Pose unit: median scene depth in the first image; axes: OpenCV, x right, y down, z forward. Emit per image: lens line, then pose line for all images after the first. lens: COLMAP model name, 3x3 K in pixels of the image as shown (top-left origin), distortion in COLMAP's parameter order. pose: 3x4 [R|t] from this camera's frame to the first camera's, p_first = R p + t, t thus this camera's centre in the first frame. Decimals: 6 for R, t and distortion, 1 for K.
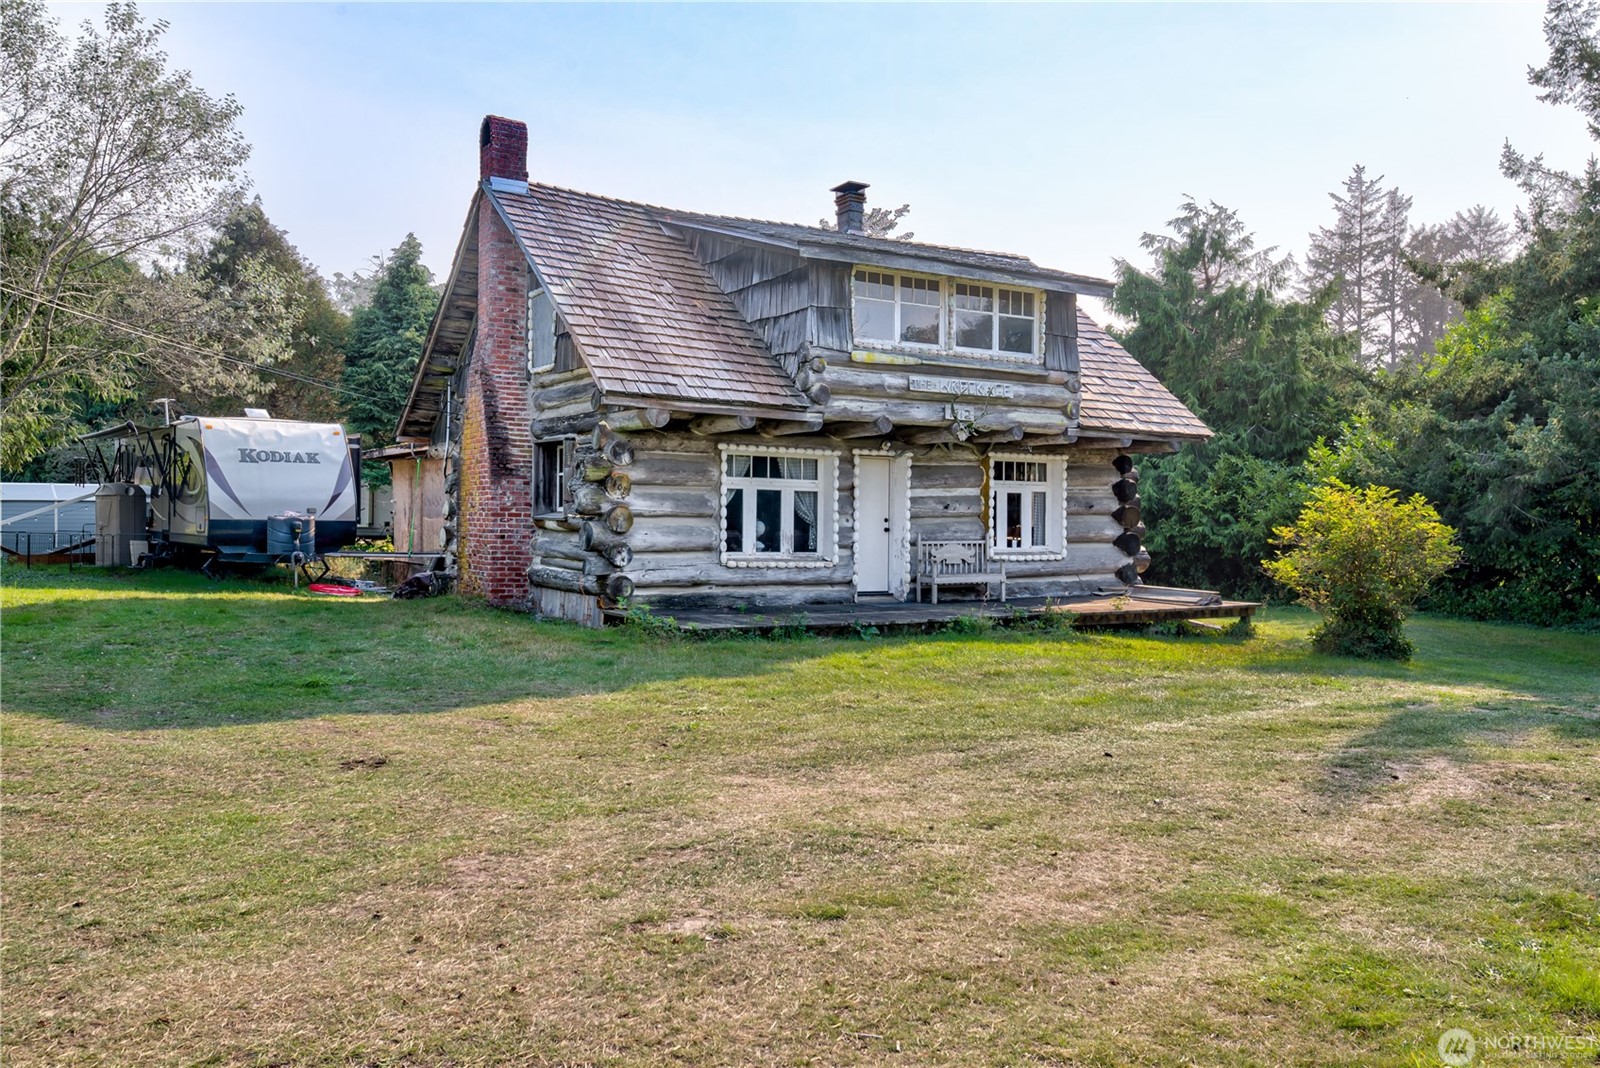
lens RADIAL K [[1309.5, 0, 797.7], [0, 1309.5, 528.1], [0, 0, 1]] dist [0.010003, -0.001624]
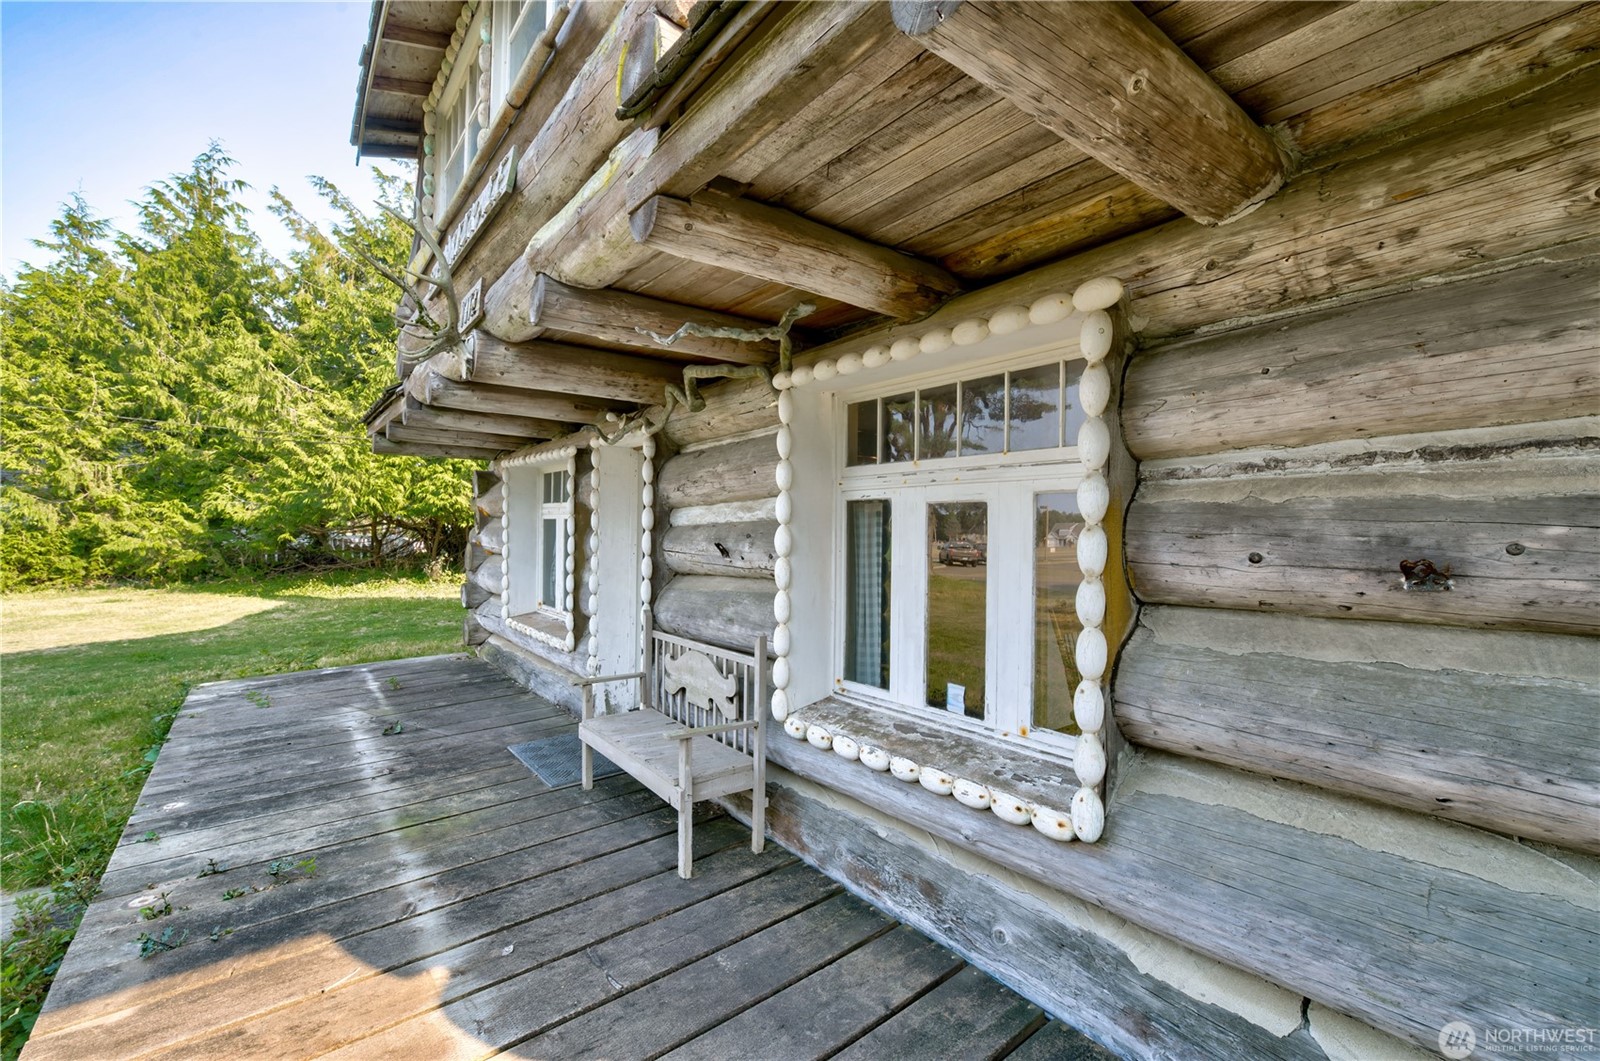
lens RADIAL K [[673.0, 0, 810.5], [0, 673.0, 531.4], [0, 0, 1]] dist [-0.002609, -0.000313]
pose [[0.124683, -0.007598, -0.992168, 0.312185], [-0.015423, 0.999835, -0.009595, -0.020637], [0.992077, 0.016498, 0.124545, 1.014718]]
